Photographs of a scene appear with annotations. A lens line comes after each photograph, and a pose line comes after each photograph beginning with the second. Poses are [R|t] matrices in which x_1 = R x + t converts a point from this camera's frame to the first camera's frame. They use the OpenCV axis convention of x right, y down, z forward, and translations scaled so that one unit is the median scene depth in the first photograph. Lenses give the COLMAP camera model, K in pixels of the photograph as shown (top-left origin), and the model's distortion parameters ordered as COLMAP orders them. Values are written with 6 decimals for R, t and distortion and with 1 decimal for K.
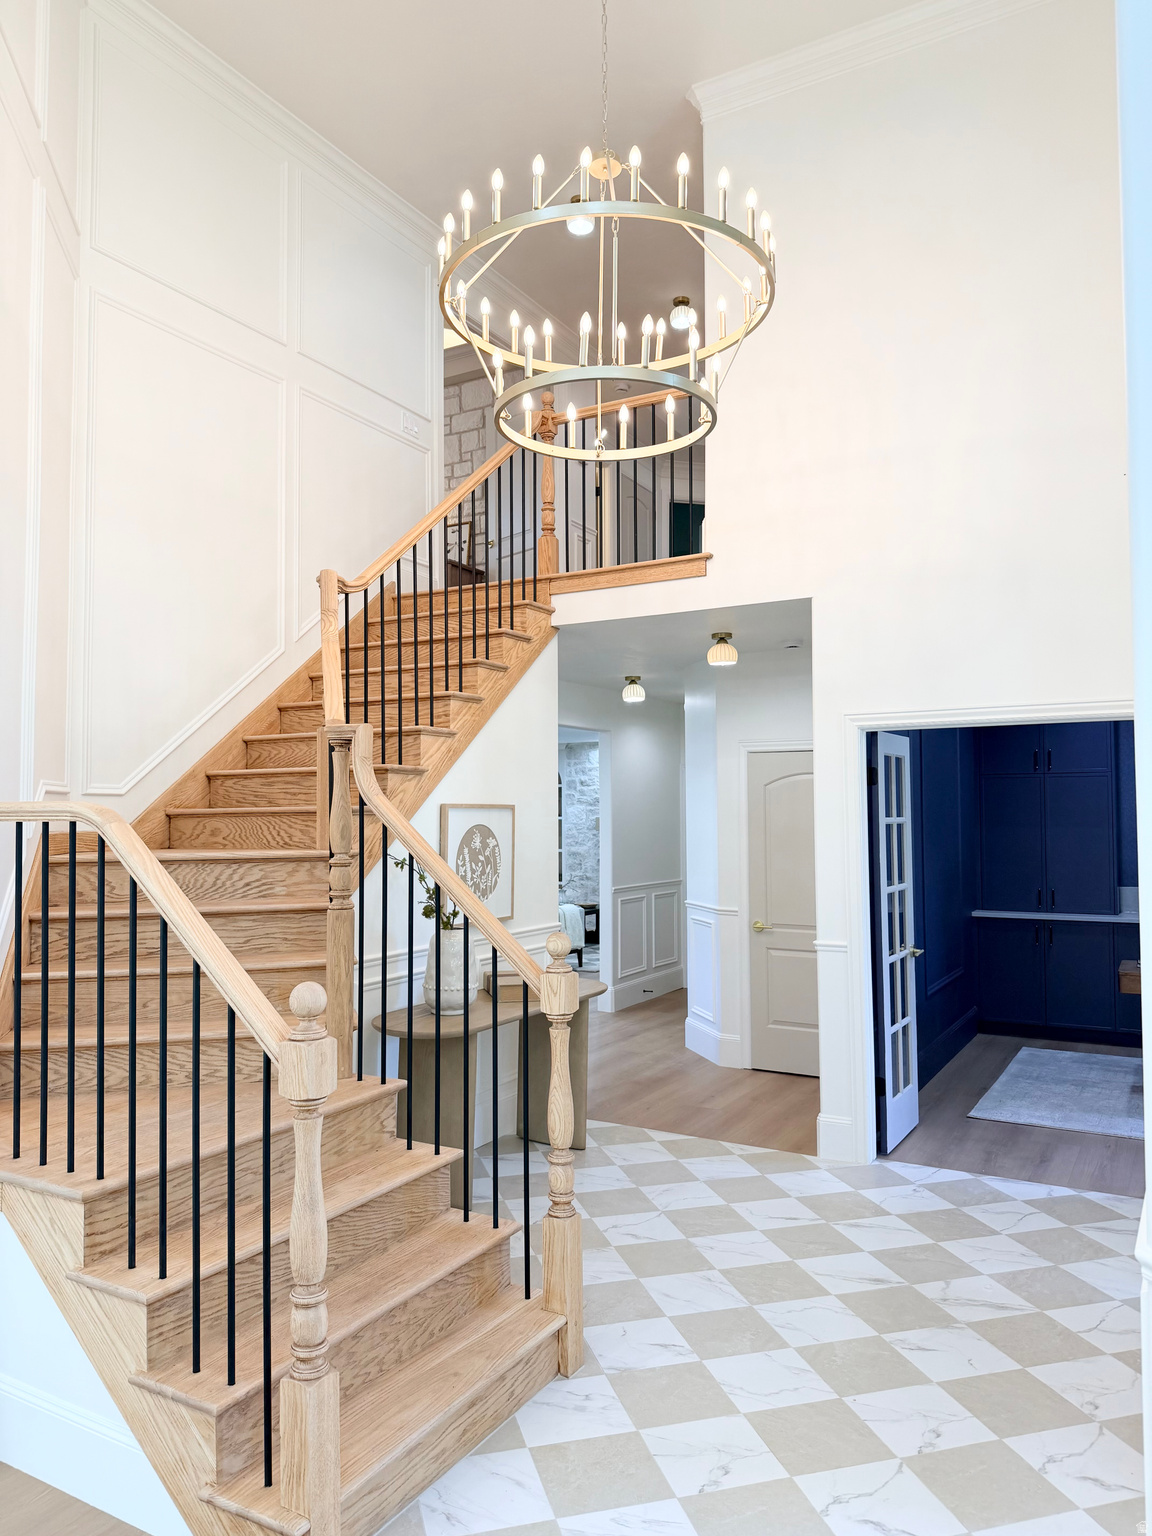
lens RADIAL K [[1079.3, 0, 571.3], [0, 1079.3, 757.8], [0, 0, 1]] dist [0.010373, -0.026379]
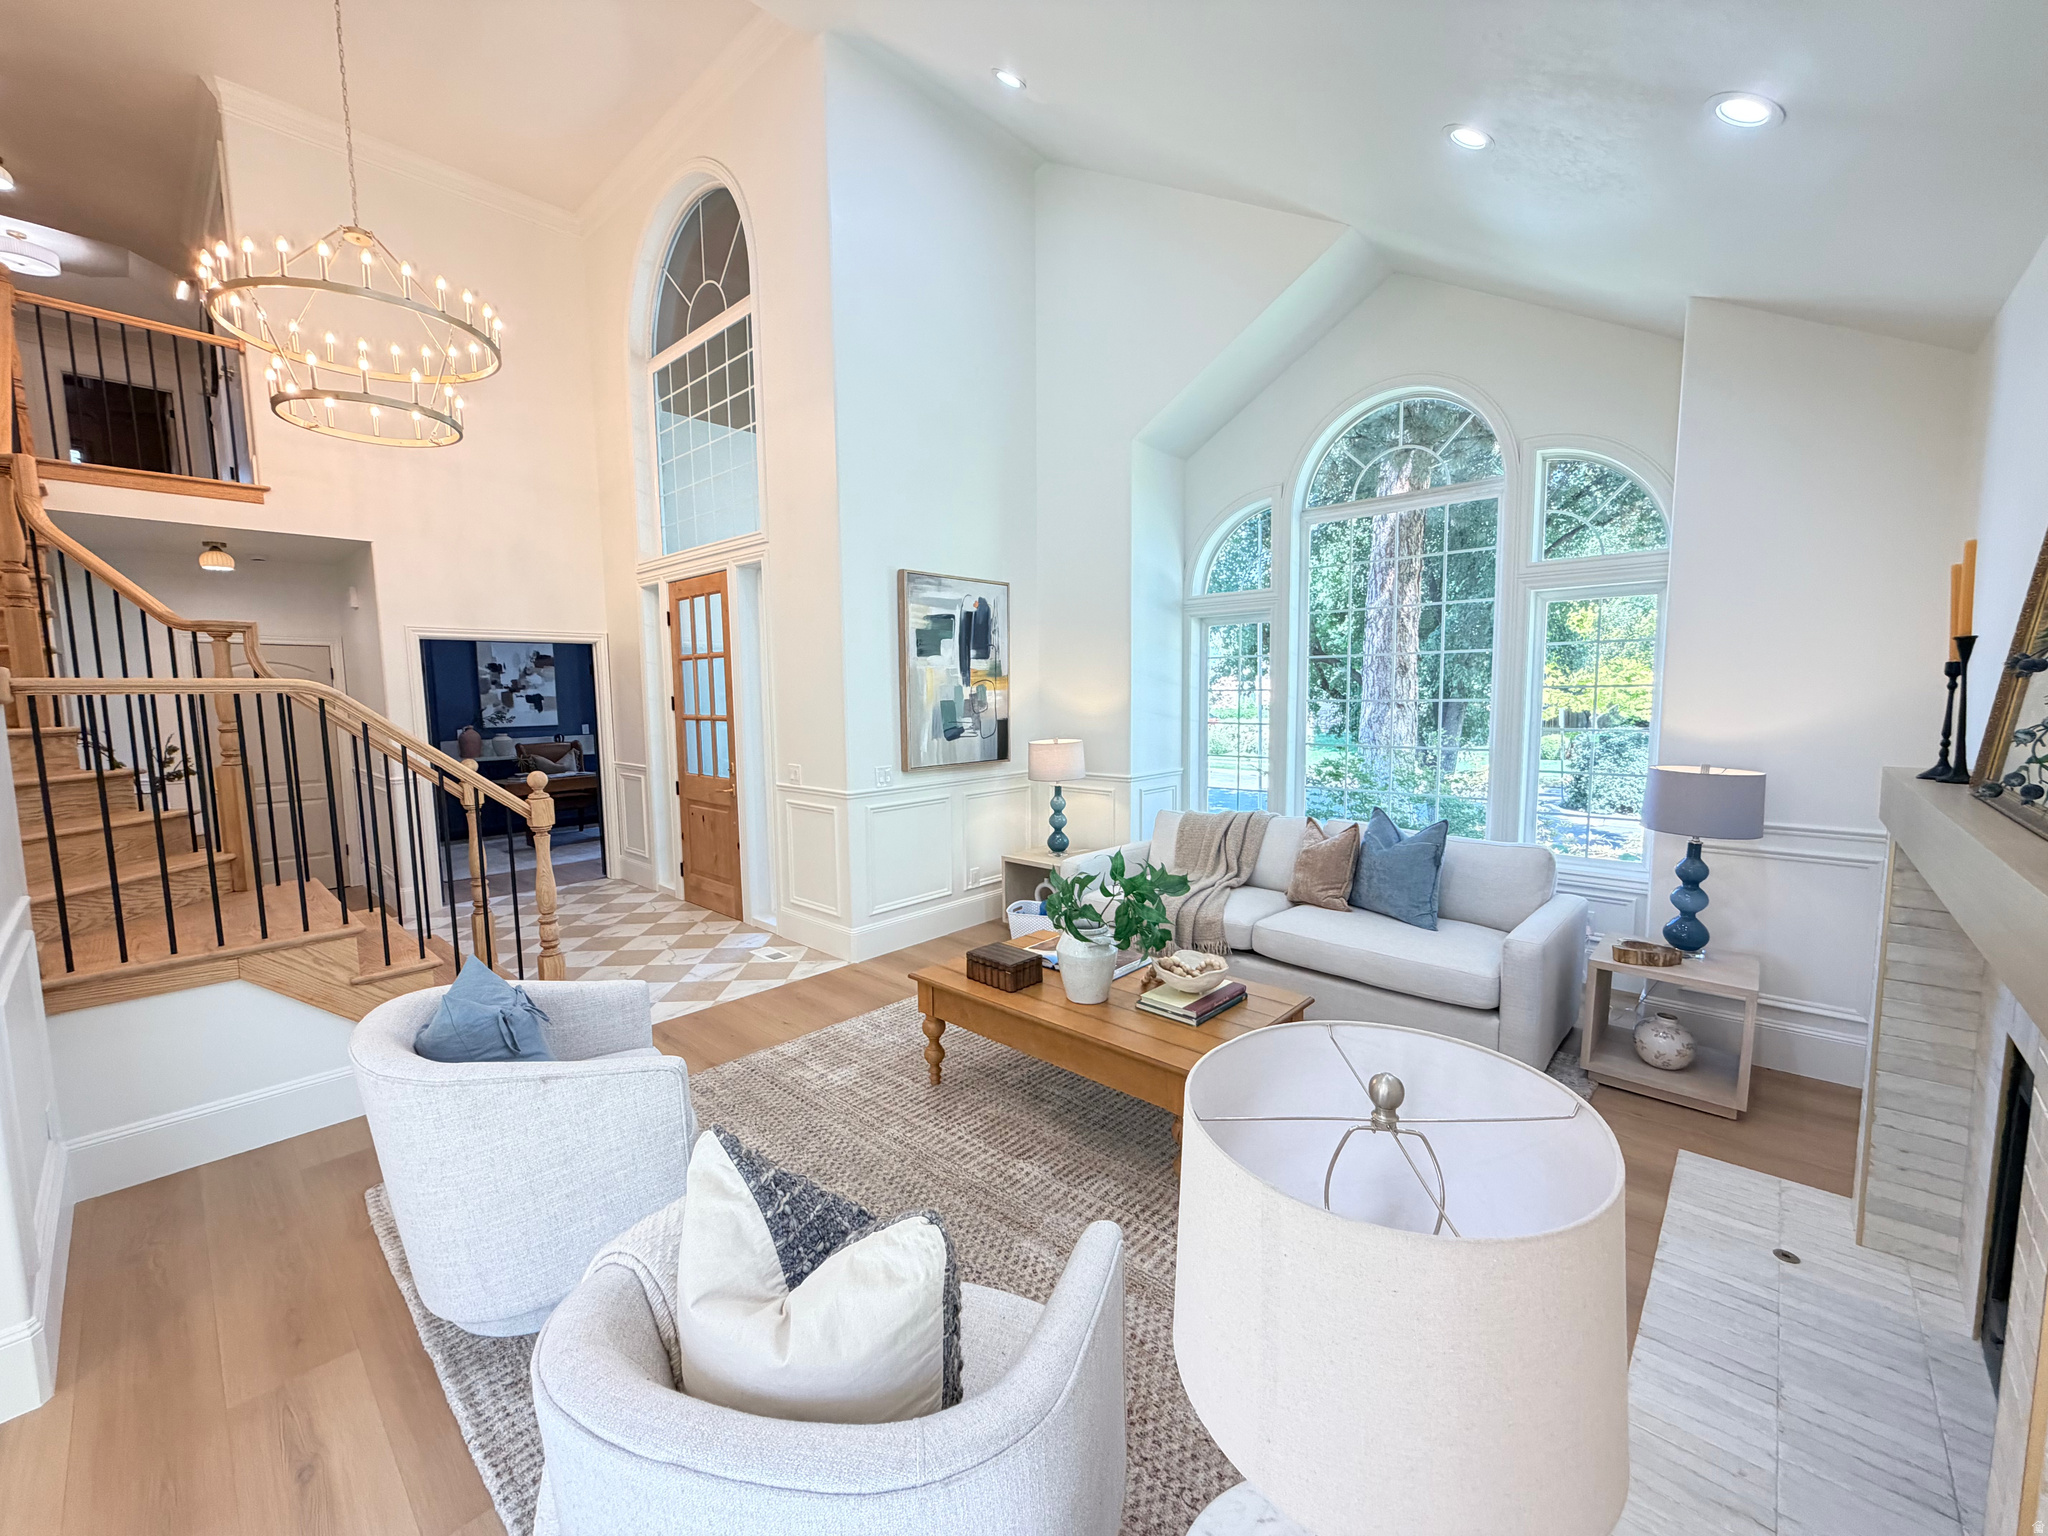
lens RADIAL K [[816.9, 0, 1021.8], [0, 816.9, 761.2], [0, 0, 1]] dist [-0.001426, 0.000698]
pose [[0.216764, -0.082907, 0.972697, -0.682690], [-0.040362, 0.994774, 0.093784, 0.005160], [-0.975389, -0.059589, 0.212285, -0.089847]]
